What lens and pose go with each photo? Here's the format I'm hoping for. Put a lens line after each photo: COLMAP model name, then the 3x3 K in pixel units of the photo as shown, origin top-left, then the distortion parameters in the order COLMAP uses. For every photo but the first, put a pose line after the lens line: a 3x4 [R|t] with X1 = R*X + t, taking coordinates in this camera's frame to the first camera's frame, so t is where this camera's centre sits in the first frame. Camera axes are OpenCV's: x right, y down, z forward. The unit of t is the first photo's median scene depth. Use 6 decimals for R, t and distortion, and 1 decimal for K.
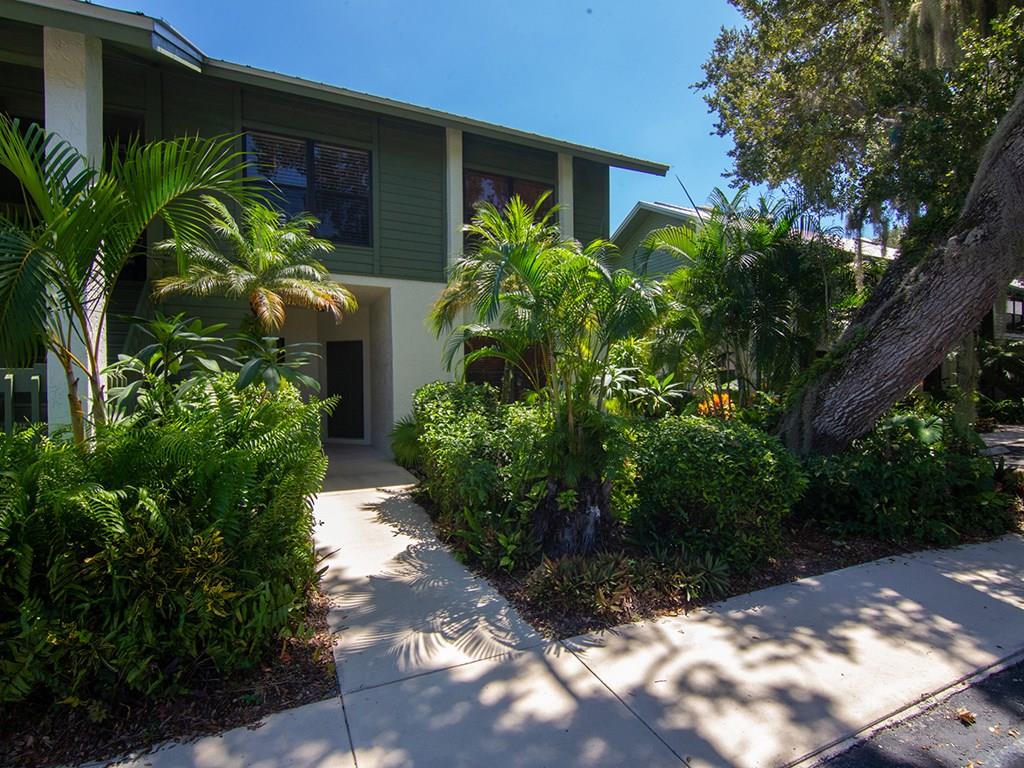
lens RADIAL K [[525.0, 0, 512.2], [0, 525.0, 381.5], [0, 0, 1]] dist [-0.000549, -0.008409]
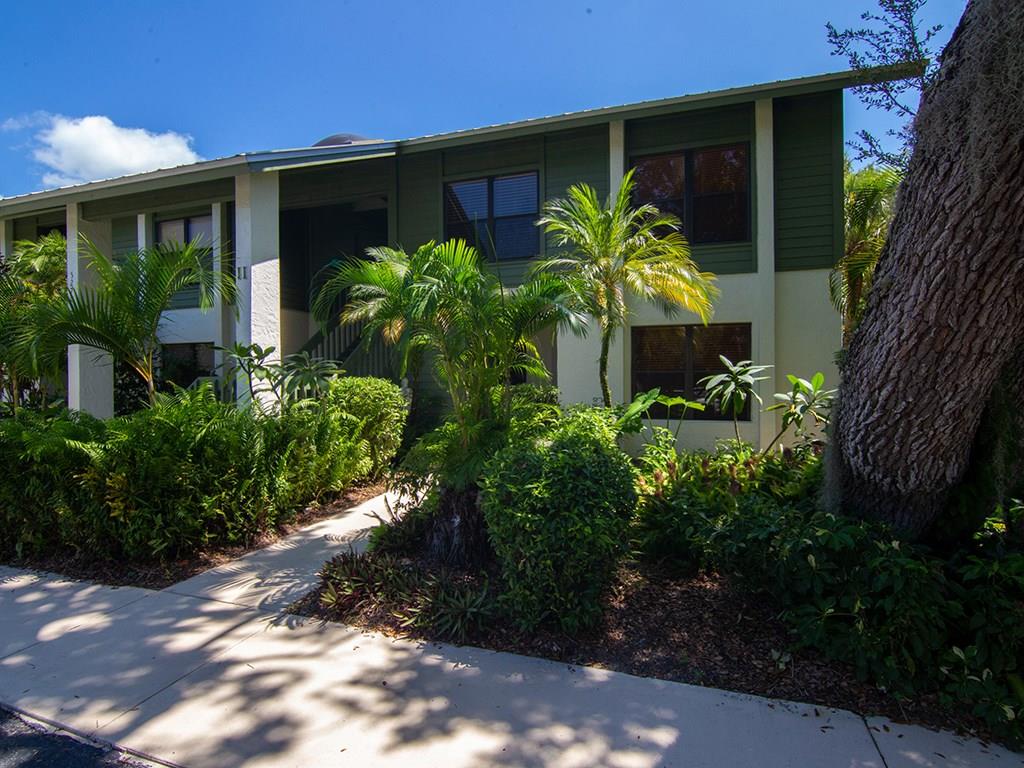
lens RADIAL K [[525.0, 0, 515.8], [0, 525.0, 383.3], [0, 0, 1]] dist [-0.000549, -0.008409]
pose [[0.712768, 0.004725, -0.701384, 1.187488], [-0.005056, 0.999986, 0.001598, -0.005397], [0.701381, 0.002407, 0.712782, 0.519949]]
